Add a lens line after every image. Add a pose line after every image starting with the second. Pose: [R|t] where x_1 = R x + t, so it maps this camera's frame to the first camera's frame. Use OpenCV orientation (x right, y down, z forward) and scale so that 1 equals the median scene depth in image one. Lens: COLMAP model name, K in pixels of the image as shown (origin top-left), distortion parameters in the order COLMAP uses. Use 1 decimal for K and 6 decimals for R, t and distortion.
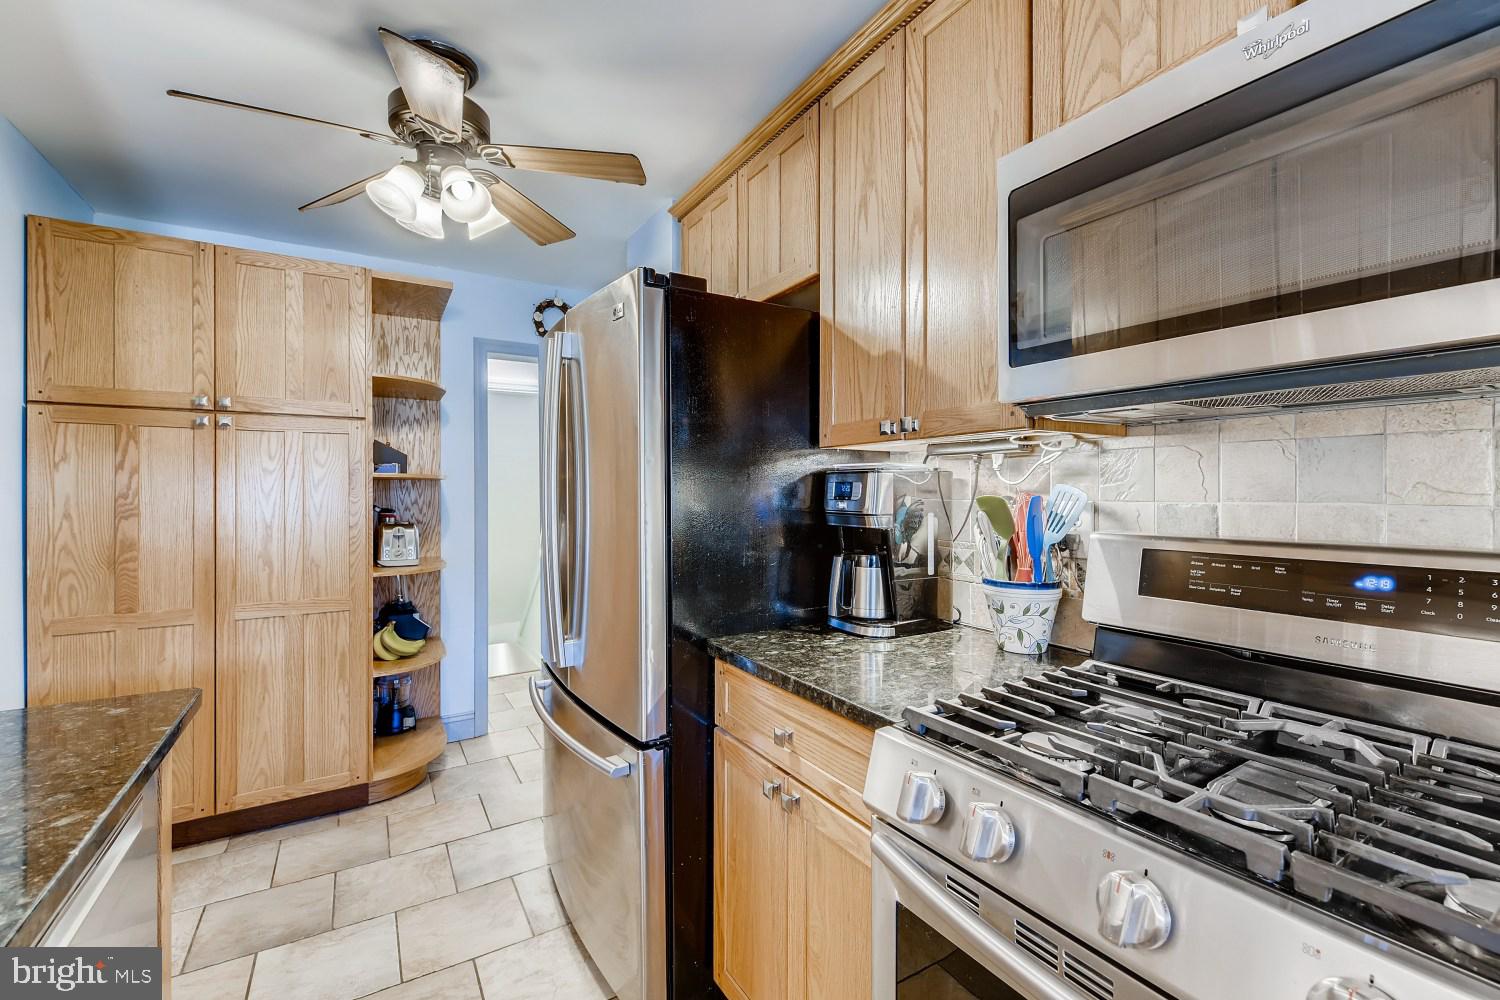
lens RADIAL K [[635.0, 0, 746.3], [0, 635.0, 487.0], [0, 0, 1]] dist [0.005342, -0.002011]
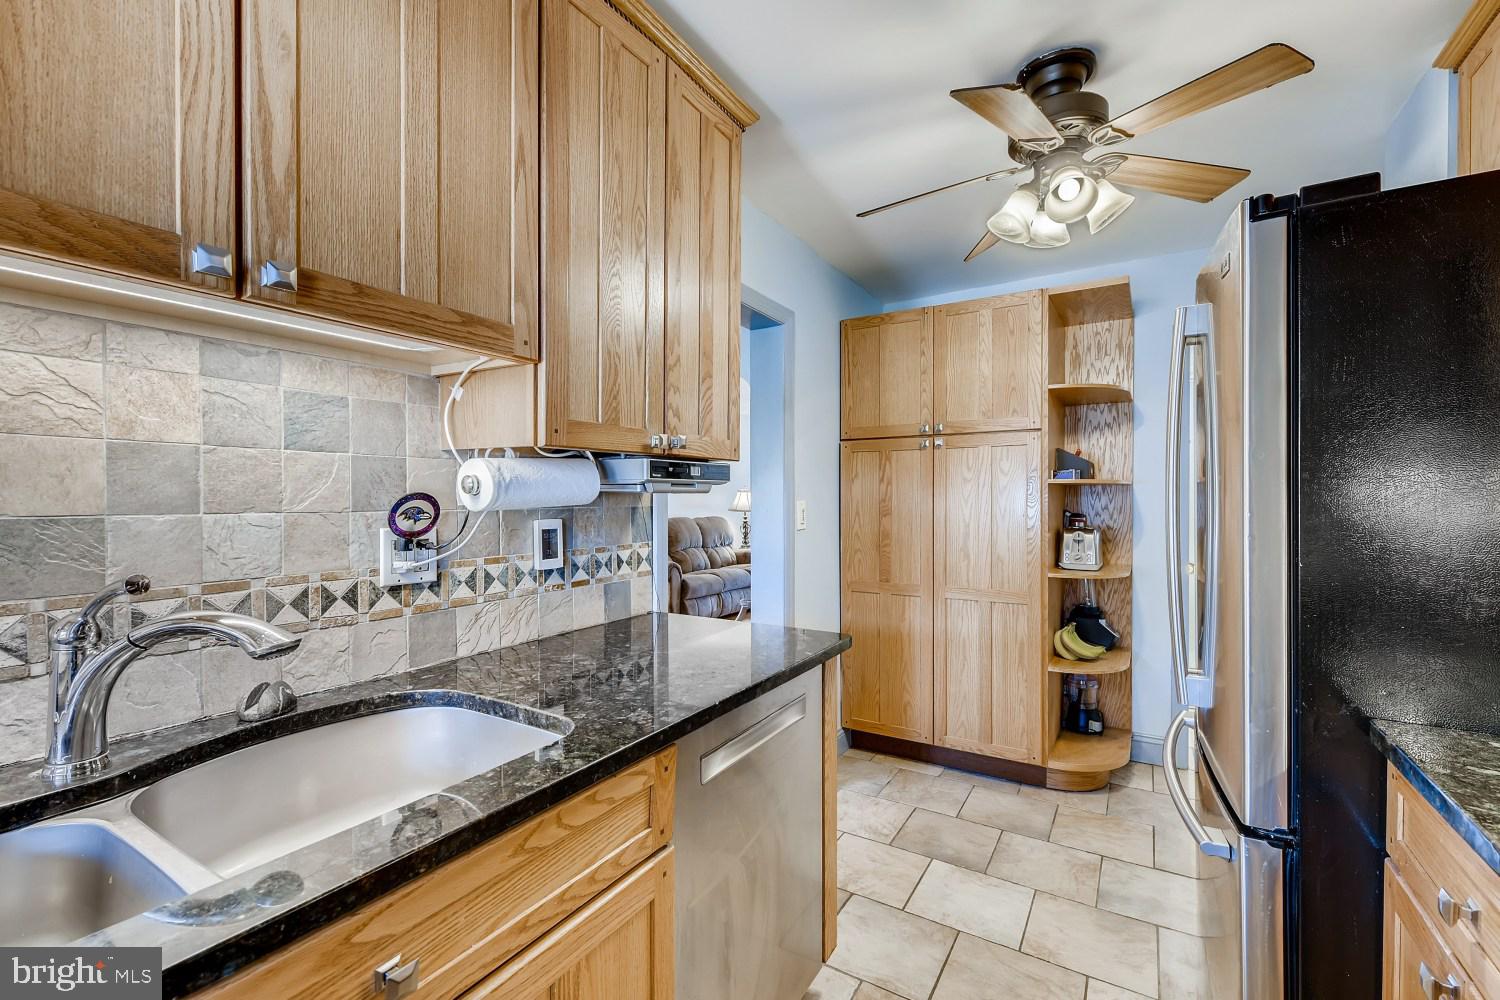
lens RADIAL K [[635.0, 0, 752.9], [0, 635.0, 502.5], [0, 0, 1]] dist [0.005342, -0.002011]
pose [[0.458757, 0.005897, -0.888542, 0.136765], [0.008258, 0.999906, 0.010900, 0.000563], [0.888523, -0.012338, 0.458665, 0.073277]]
